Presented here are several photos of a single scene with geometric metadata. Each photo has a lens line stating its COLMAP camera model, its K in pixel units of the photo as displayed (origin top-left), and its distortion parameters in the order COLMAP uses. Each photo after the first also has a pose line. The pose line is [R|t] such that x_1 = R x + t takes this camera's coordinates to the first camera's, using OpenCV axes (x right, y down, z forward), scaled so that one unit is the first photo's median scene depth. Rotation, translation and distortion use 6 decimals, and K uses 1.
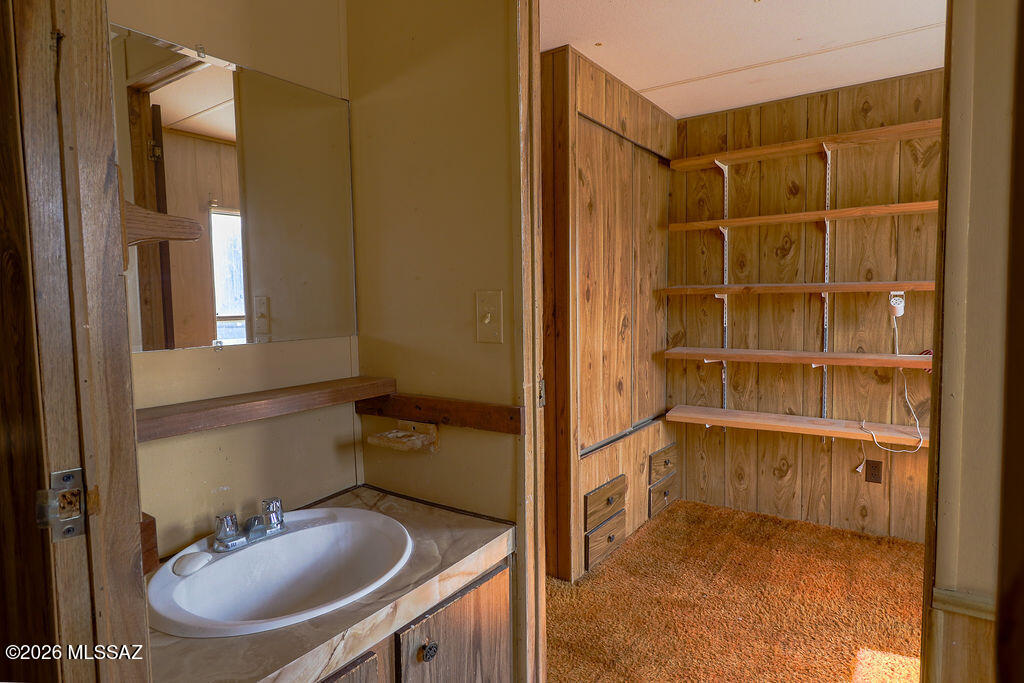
lens RADIAL K [[567.4, 0, 512.8], [0, 567.4, 336.0], [0, 0, 1]] dist [0.001864, 0.000523]
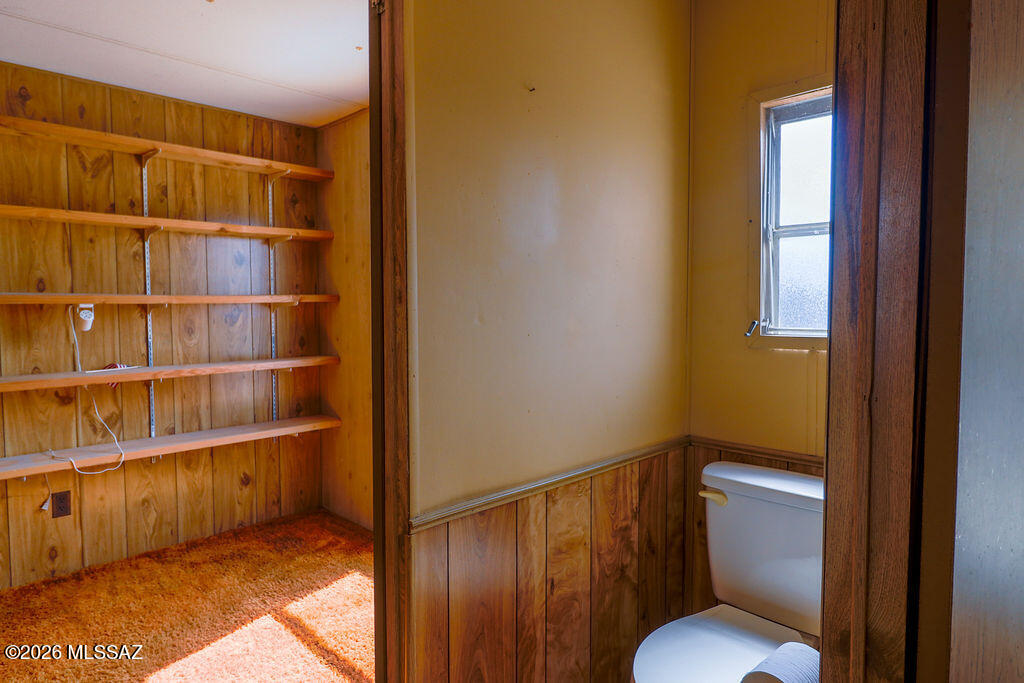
lens RADIAL K [[584.4, 0, 509.1], [0, 584.4, 337.8], [0, 0, 1]] dist [0.001594, -0.000291]
pose [[0.206080, -0.035210, 0.977901, -0.116071], [0.064568, 0.997664, 0.022315, 0.000893], [-0.976402, 0.058542, 0.207872, 0.101950]]
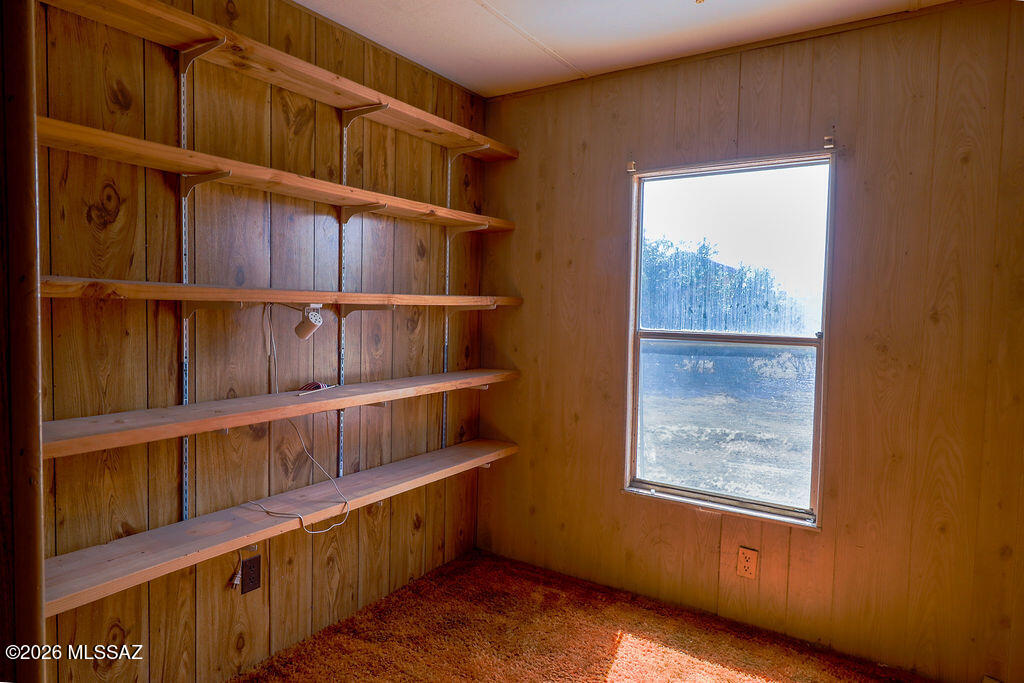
lens RADIAL K [[593.1, 0, 512.6], [0, 593.1, 339.2], [0, 0, 1]] dist [0.000791, -0.000421]
pose [[0.017514, -0.031530, 0.999349, -0.041228], [0.047391, 0.998405, 0.030669, -0.041800], [-0.998723, 0.046823, 0.018981, 0.678871]]
